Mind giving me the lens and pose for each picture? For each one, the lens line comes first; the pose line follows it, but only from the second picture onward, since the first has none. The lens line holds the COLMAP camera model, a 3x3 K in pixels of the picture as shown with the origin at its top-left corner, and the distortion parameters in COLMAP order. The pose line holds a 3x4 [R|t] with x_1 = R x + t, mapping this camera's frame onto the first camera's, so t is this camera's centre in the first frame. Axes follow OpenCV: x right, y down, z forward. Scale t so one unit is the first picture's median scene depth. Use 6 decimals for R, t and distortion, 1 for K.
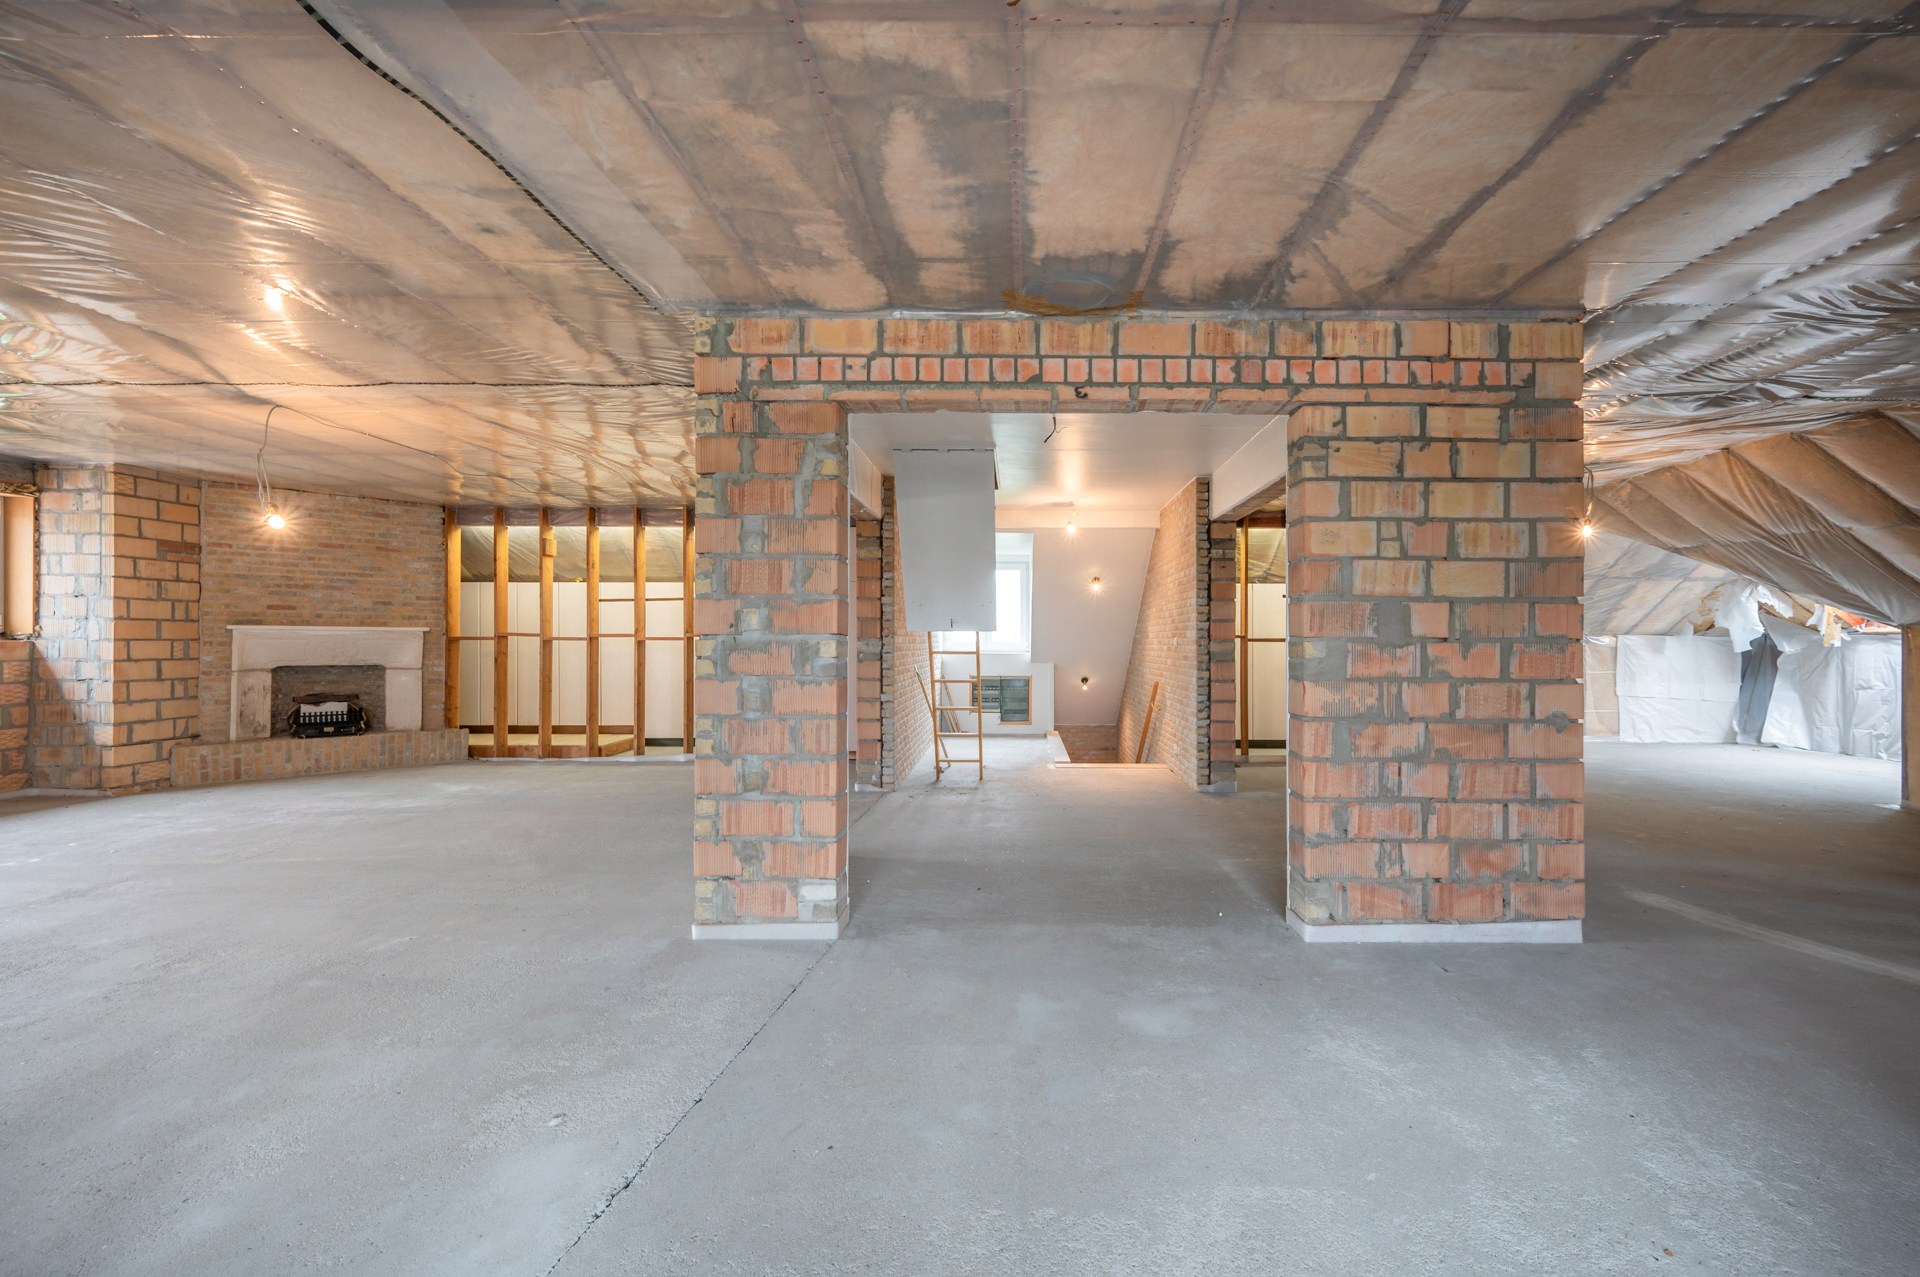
lens RADIAL K [[811.0, 0, 961.2], [0, 811.0, 645.2], [0, 0, 1]] dist [0.000380, -0.000026]
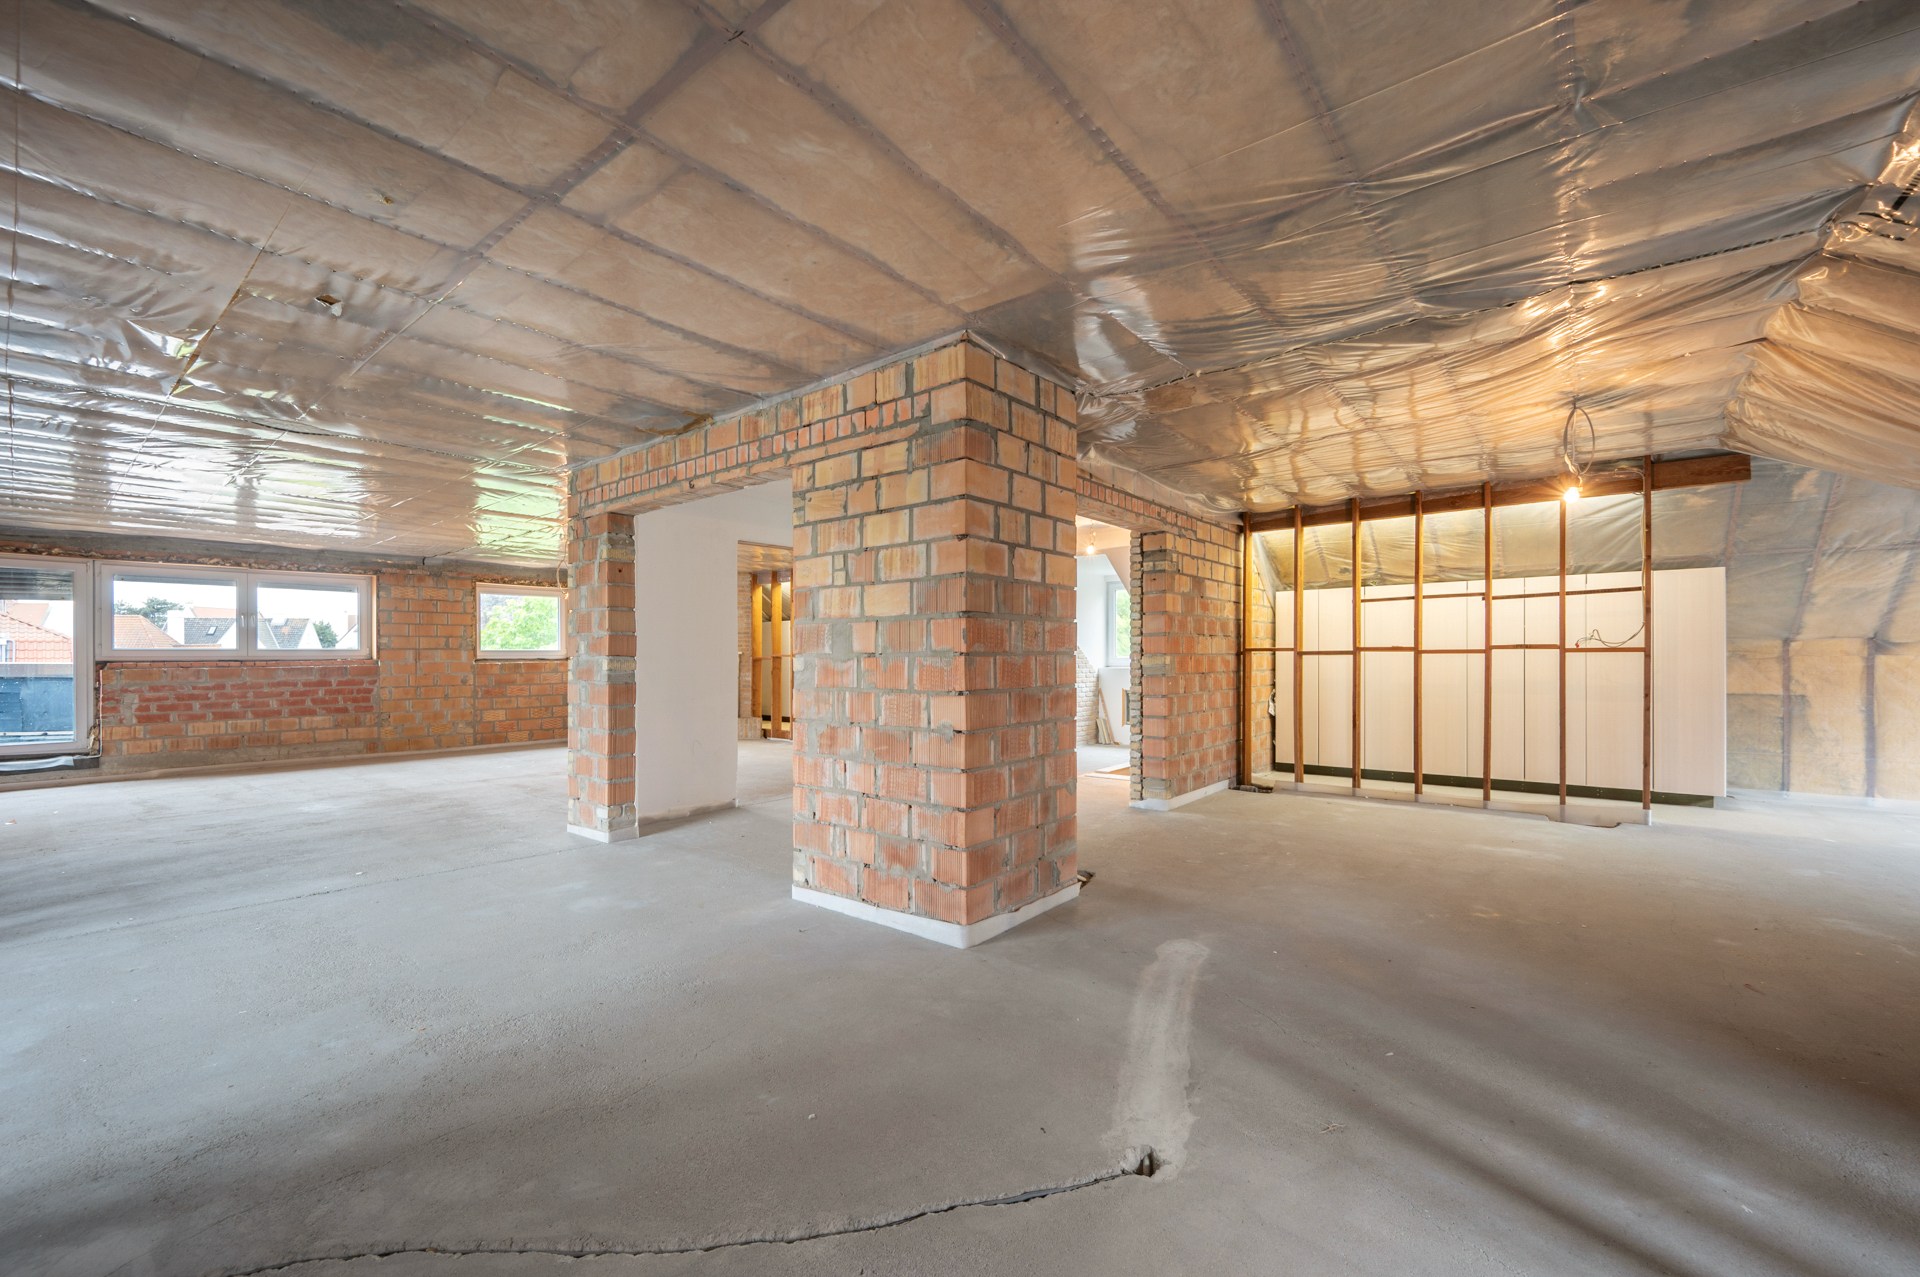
lens RADIAL K [[778.3, 0, 965.8], [0, 778.3, 665.1], [0, 0, 1]] dist [0.008468, -0.000014]
pose [[0.774354, -0.002769, -0.632746, 1.383535], [0.005708, 0.999980, 0.002609, 0.005437], [0.632727, -0.005632, 0.774355, 0.240863]]
